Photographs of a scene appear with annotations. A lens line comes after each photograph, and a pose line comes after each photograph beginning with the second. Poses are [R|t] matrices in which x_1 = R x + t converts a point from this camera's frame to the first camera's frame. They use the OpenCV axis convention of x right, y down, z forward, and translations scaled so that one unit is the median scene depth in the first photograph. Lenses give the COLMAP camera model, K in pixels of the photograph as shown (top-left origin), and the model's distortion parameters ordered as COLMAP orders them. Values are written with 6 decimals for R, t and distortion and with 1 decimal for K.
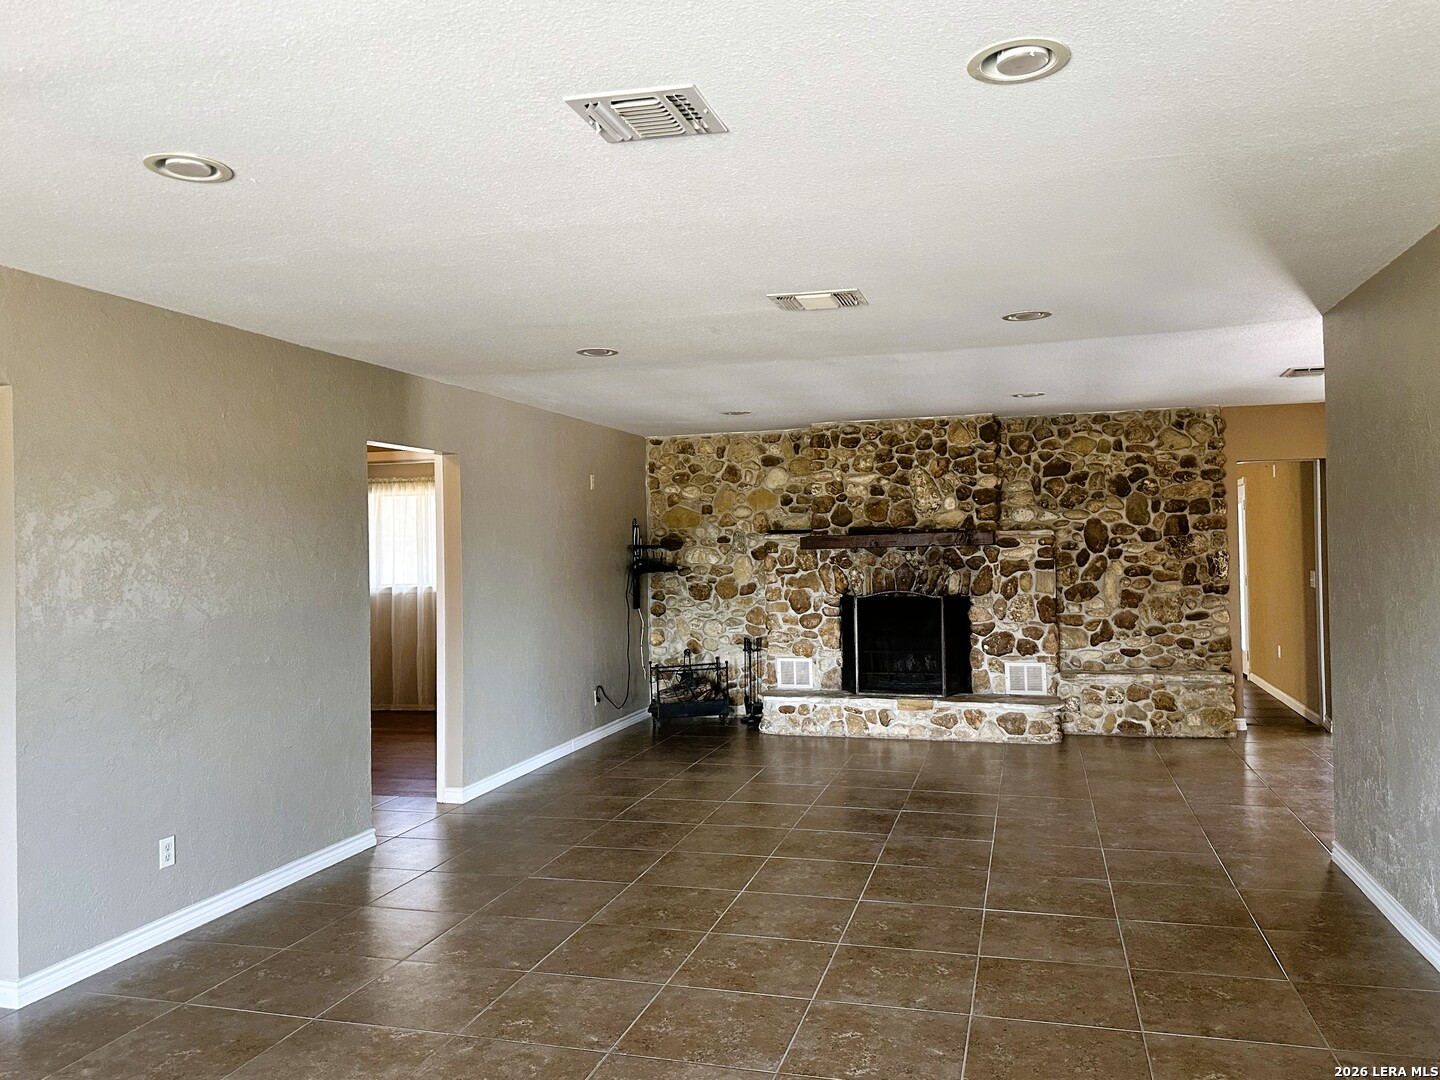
lens RADIAL K [[1030.6, 0, 748.2], [0, 1030.6, 537.2], [0, 0, 1]] dist [0.086966, -0.142761]
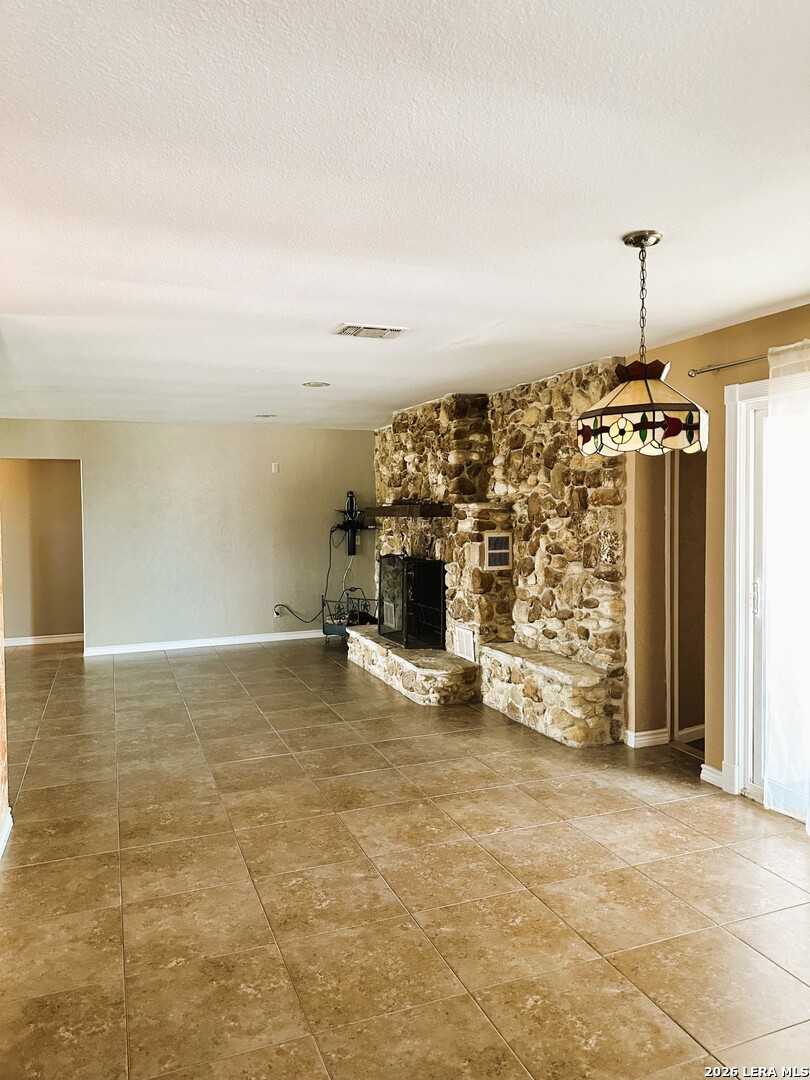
lens RADIAL K [[772.9, 0, 405.0], [0, 772.9, 540.0], [0, 0, 1]] dist [0.086966, -0.142761]
pose [[0.596685, 0.049252, -0.800963, 0.850281], [-0.000544, 0.998139, 0.060972, -0.017689], [0.802475, -0.035945, 0.595601, 0.481410]]
